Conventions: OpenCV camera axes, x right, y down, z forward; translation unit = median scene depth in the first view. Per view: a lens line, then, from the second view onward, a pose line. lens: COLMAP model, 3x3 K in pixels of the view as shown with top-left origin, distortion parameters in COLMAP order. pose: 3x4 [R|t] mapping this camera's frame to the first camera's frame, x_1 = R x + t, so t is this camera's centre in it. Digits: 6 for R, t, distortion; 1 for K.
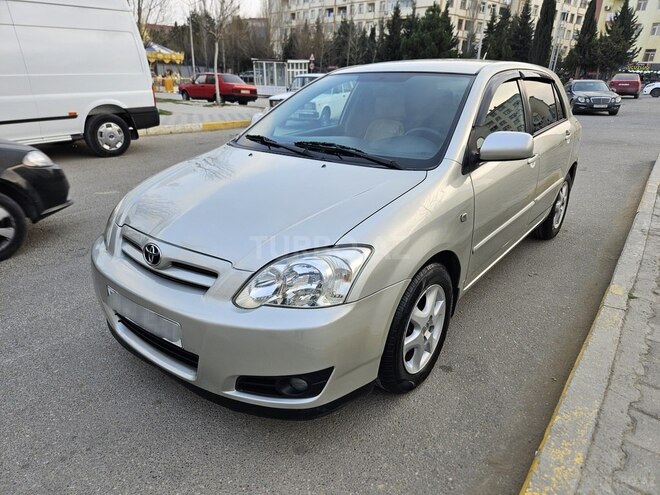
lens RADIAL K [[443.4, 0, 330.7], [0, 443.4, 247.9], [0, 0, 1]] dist [0.075029, -0.058426]
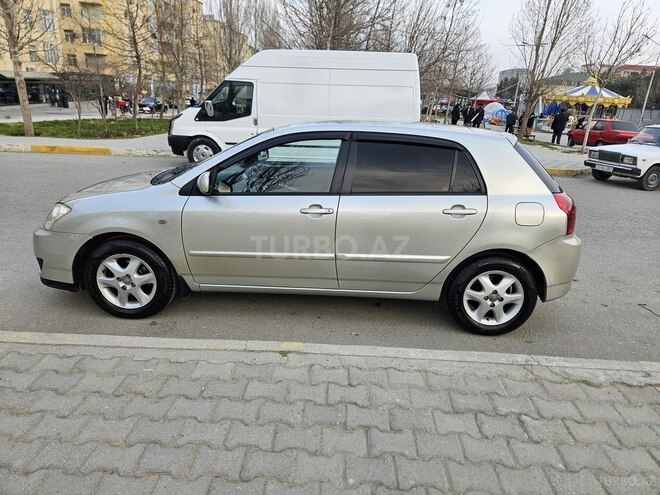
lens RADIAL K [[443.4, 0, 336.9], [0, 443.4, 247.5], [0, 0, 1]] dist [0.075029, -0.058426]
pose [[0.593307, 0.265730, -0.759851, 0.501641], [-0.327608, 0.941942, 0.073607, -0.079763], [0.735296, 0.205262, 0.645916, 0.137899]]
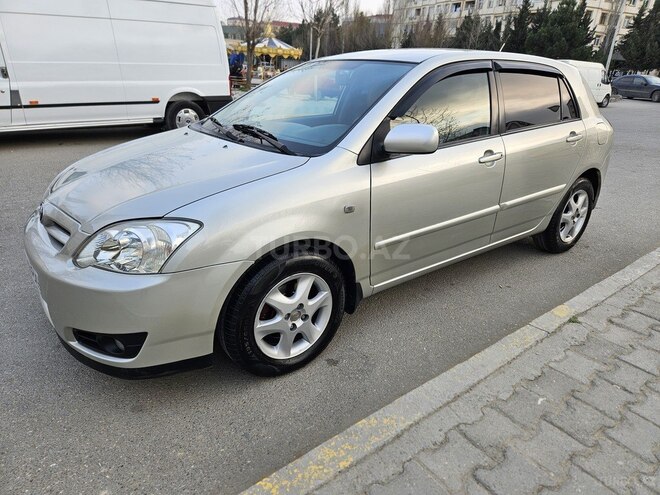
lens RADIAL K [[443.4, 0, 333.0], [0, 443.4, 245.6], [0, 0, 1]] dist [0.075029, -0.058426]
pose [[0.968504, 0.108456, -0.224135, 0.137668], [-0.108009, 0.994047, 0.014292, 0.000510], [0.224351, 0.010367, 0.974453, 0.014819]]
